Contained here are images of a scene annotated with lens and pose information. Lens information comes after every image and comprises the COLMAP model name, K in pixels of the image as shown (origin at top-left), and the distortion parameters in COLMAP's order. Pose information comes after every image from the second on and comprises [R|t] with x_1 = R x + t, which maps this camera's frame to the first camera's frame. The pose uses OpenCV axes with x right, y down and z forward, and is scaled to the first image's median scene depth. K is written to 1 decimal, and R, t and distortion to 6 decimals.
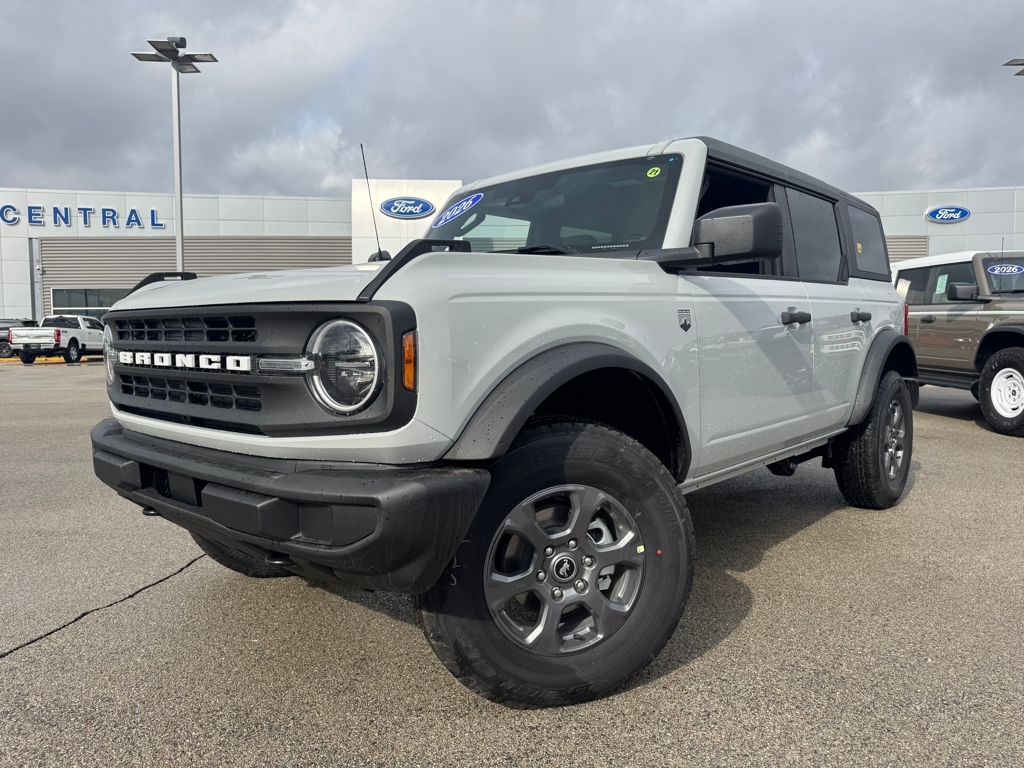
lens RADIAL K [[746.9, 0, 514.0], [0, 746.9, 387.1], [0, 0, 1]] dist [0.002592, 0.004254]
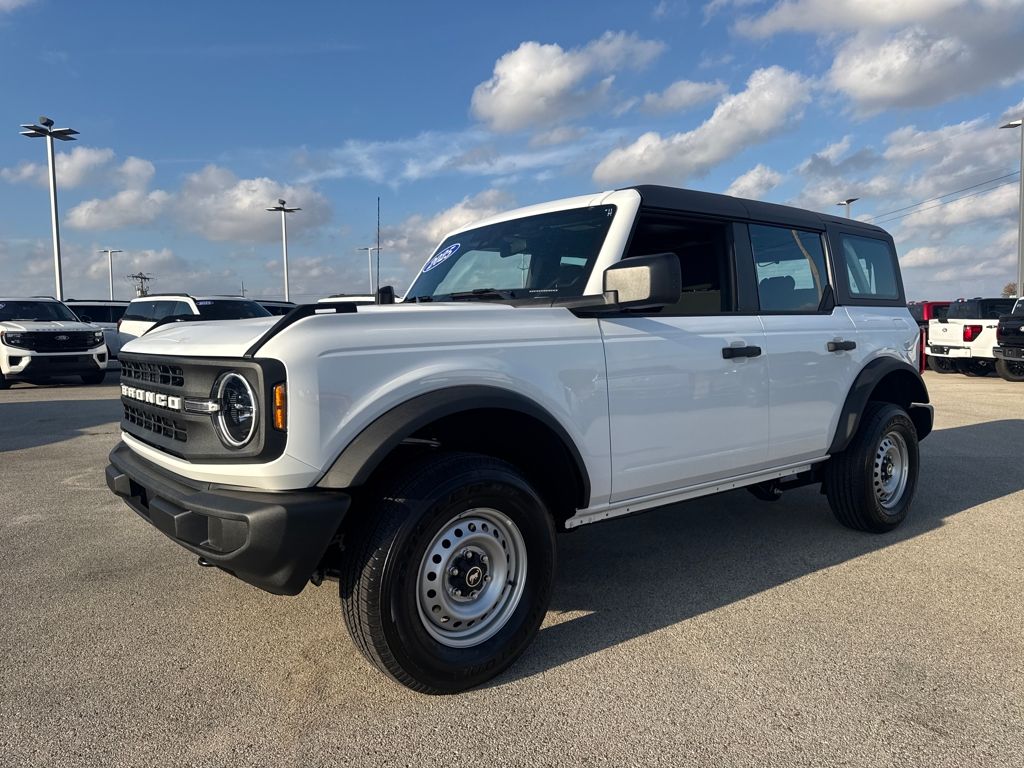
lens RADIAL K [[741.2, 0, 507.4], [0, 741.2, 381.3], [0, 0, 1]] dist [0.003813, -0.003331]
pose [[0.985889, 0.011481, -0.167007, 0.336111], [-0.013520, 0.999847, -0.011073, -0.053507], [0.166854, 0.013175, 0.985894, -0.112904]]
